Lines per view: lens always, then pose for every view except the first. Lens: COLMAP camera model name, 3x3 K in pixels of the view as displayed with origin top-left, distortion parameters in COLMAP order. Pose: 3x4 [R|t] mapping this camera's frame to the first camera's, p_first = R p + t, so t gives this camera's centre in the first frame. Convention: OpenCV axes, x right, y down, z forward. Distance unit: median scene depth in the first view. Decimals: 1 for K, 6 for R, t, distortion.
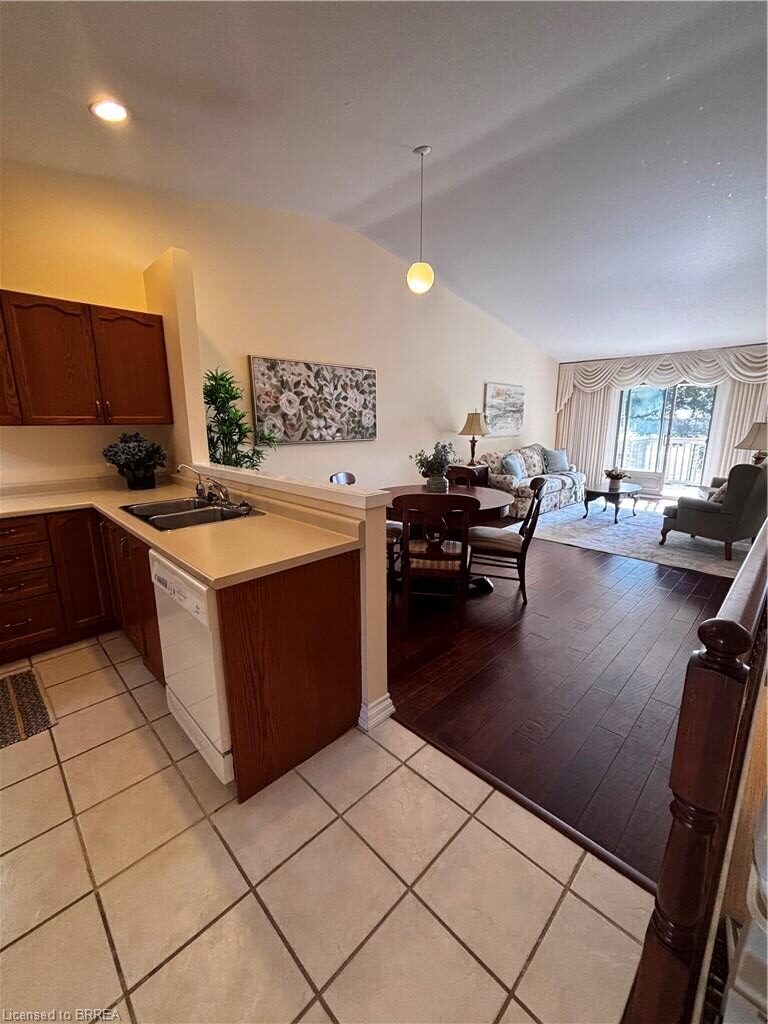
lens RADIAL K [[415.2, 0, 384.9], [0, 415.2, 512.0], [0, 0, 1]] dist [-0.002561, 0.000740]
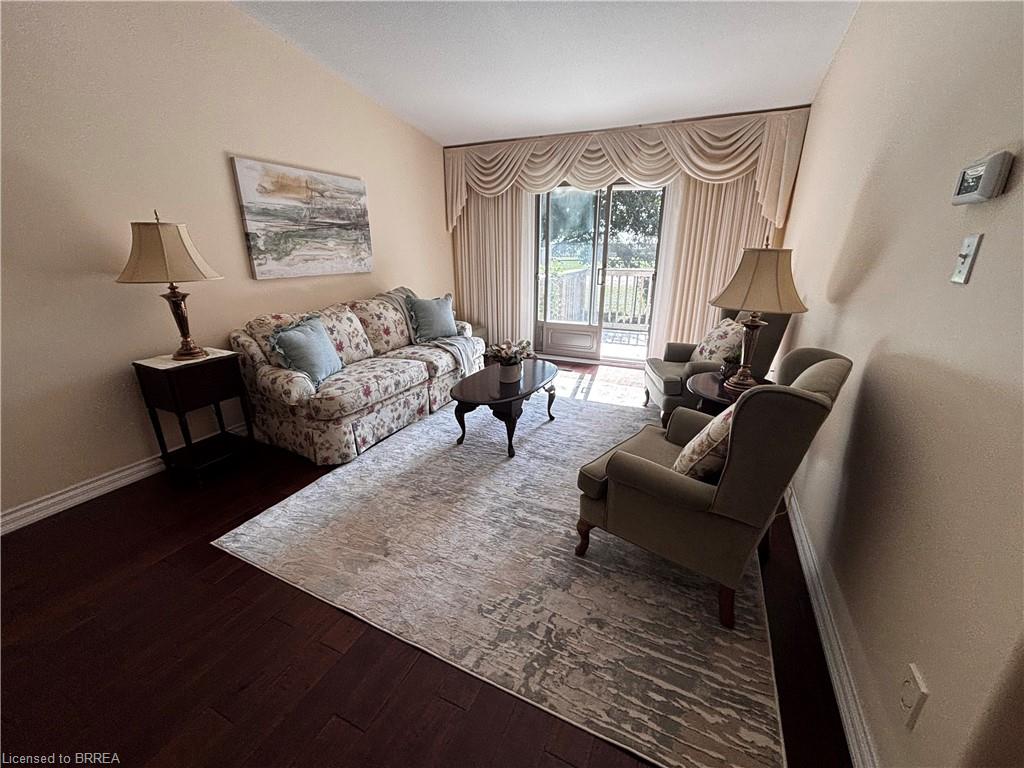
lens RADIAL K [[415.2, 0, 507.0], [0, 415.2, 390.1], [0, 0, 1]] dist [-0.002561, 0.000740]
pose [[0.941463, -0.110459, 0.318507, 0.327688], [0.073376, 0.989288, 0.126199, -0.093792], [-0.329035, -0.095441, 0.939482, 0.441282]]
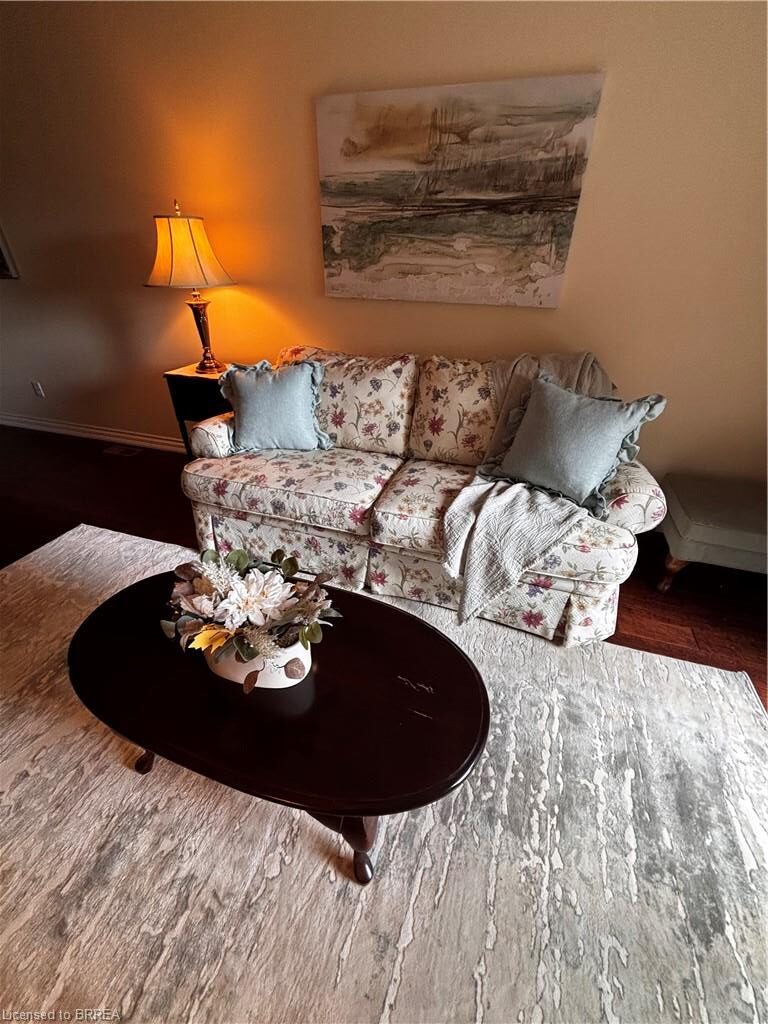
lens RADIAL K [[415.2, 0, 384.5], [0, 415.2, 519.7], [0, 0, 1]] dist [-0.002561, 0.000740]
pose [[0.467667, 0.483367, -0.740030, 0.587990], [-0.205916, 0.873771, 0.440593, -0.174876], [0.859585, -0.053667, 0.508167, 0.819283]]
